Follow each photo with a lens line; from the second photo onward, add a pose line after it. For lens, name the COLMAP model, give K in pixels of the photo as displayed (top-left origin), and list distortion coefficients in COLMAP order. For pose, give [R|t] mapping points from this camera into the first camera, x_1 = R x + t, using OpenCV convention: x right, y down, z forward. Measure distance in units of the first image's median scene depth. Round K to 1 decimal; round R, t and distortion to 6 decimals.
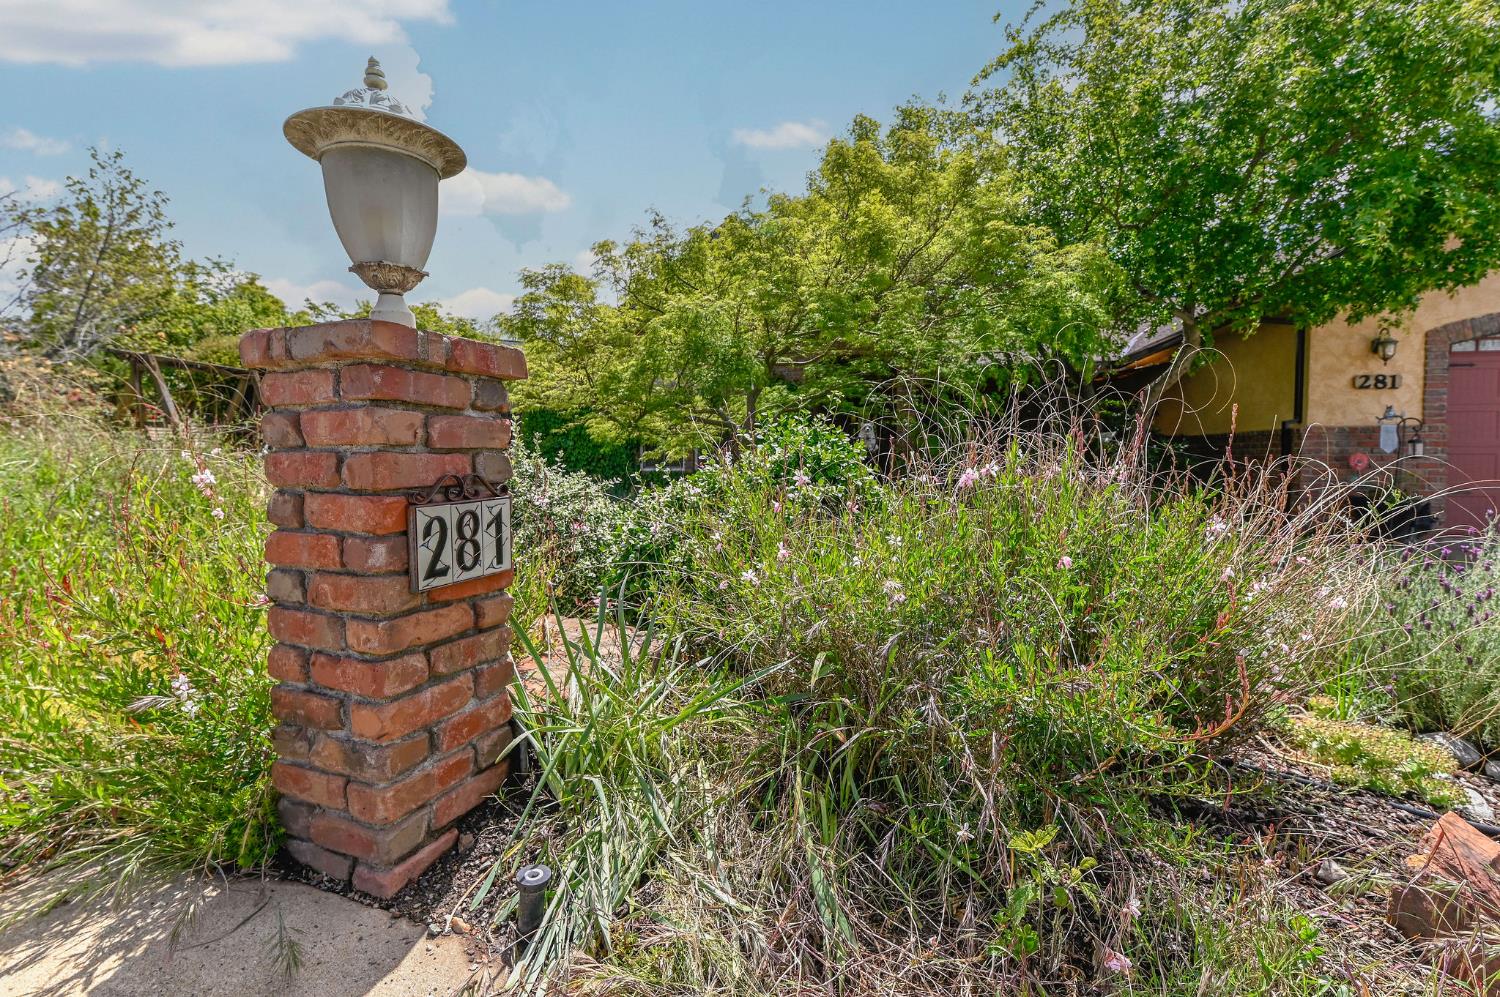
lens RADIAL K [[676.0, 0, 756.5], [0, 676.0, 495.5], [0, 0, 1]] dist [-0.003511, -0.000904]
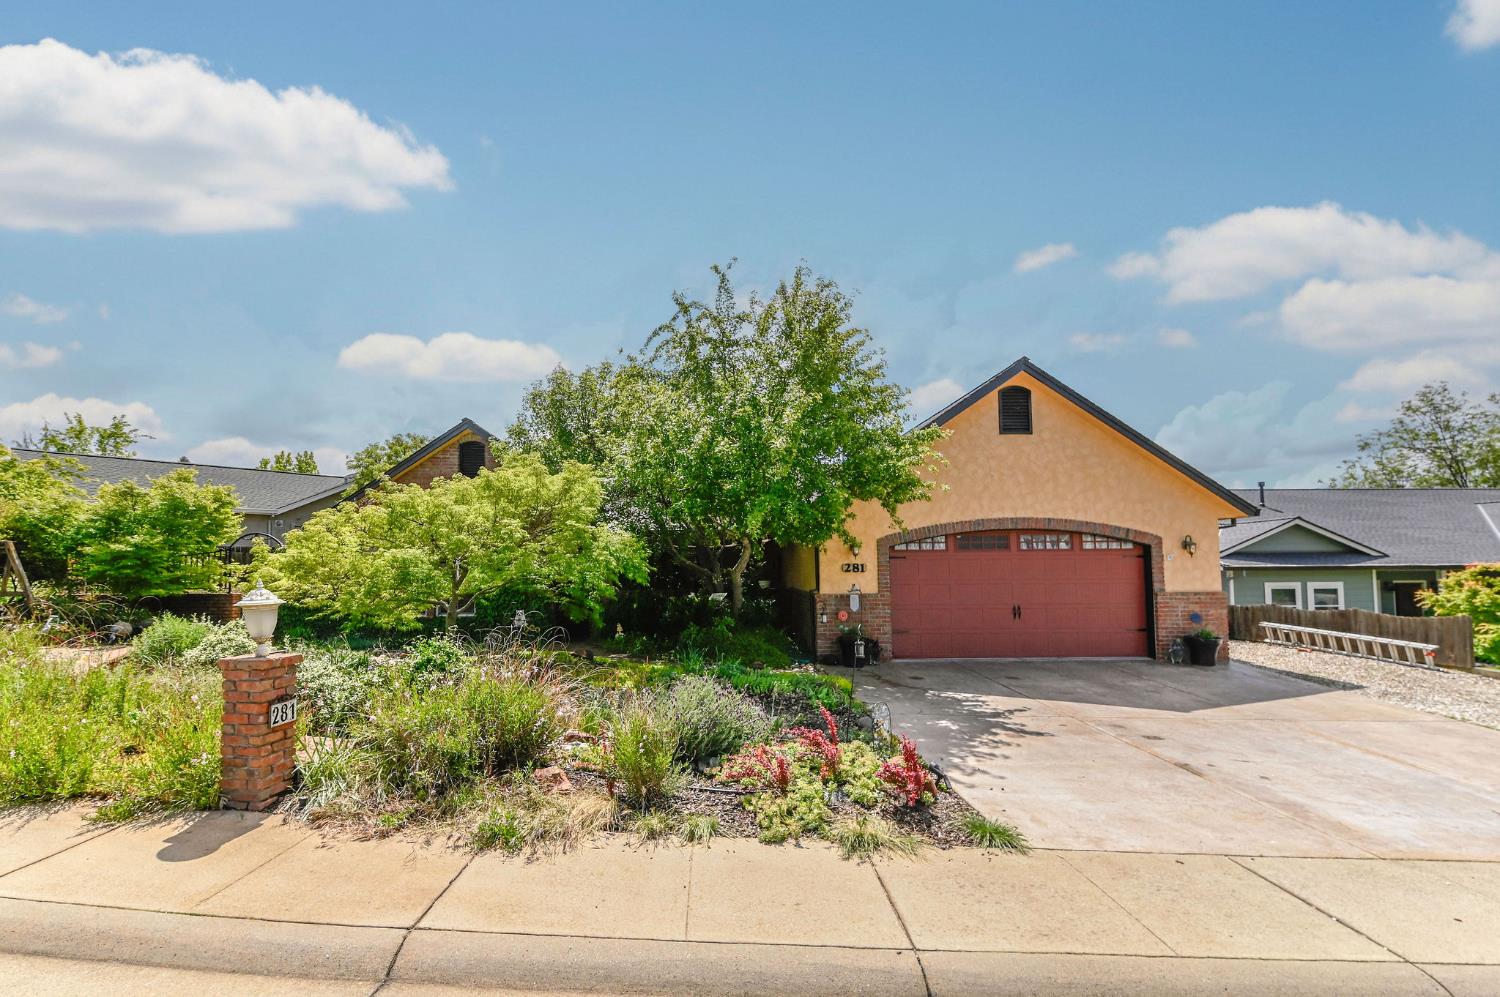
lens RADIAL K [[676.0, 0, 720.4], [0, 676.0, 548.8], [0, 0, 1]] dist [-0.003511, -0.000904]
pose [[0.965233, 0.000845, 0.261391, 0.801807], [0.022506, 0.996012, -0.086329, -0.403388], [-0.260422, 0.089210, 0.961365, -2.874495]]
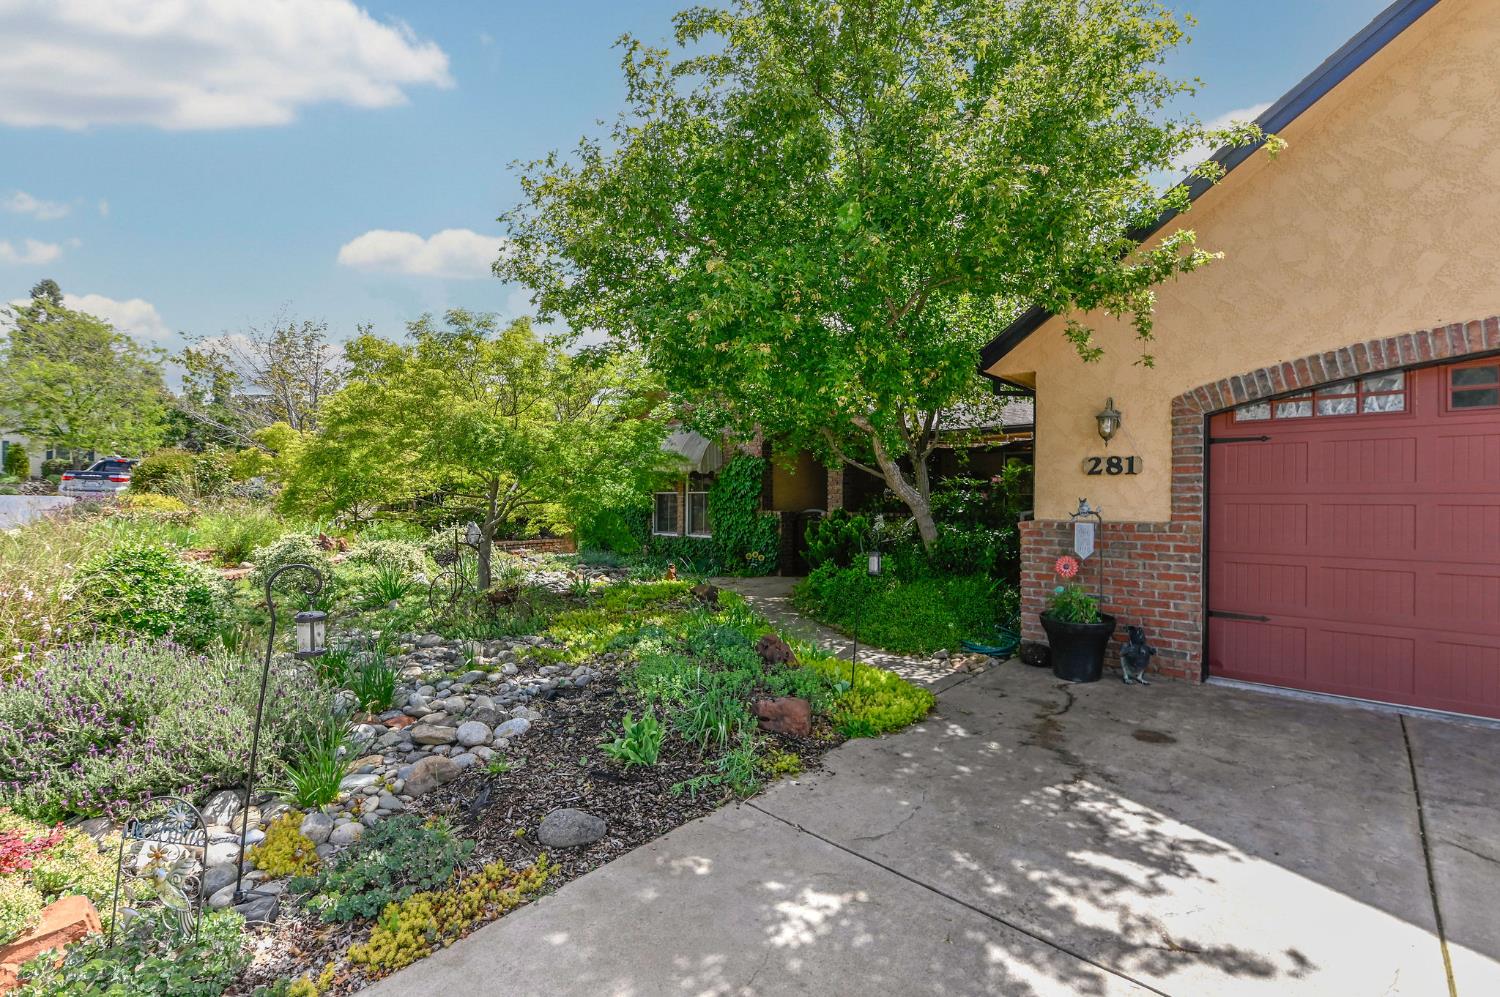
lens RADIAL K [[676.0, 0, 745.1], [0, 676.0, 521.4], [0, 0, 1]] dist [-0.003511, -0.000904]
pose [[0.871973, 0.017061, -0.489256, 4.898475], [-0.035052, 0.999003, -0.027635, -0.355141], [0.488297, 0.041247, 0.871702, 0.595873]]
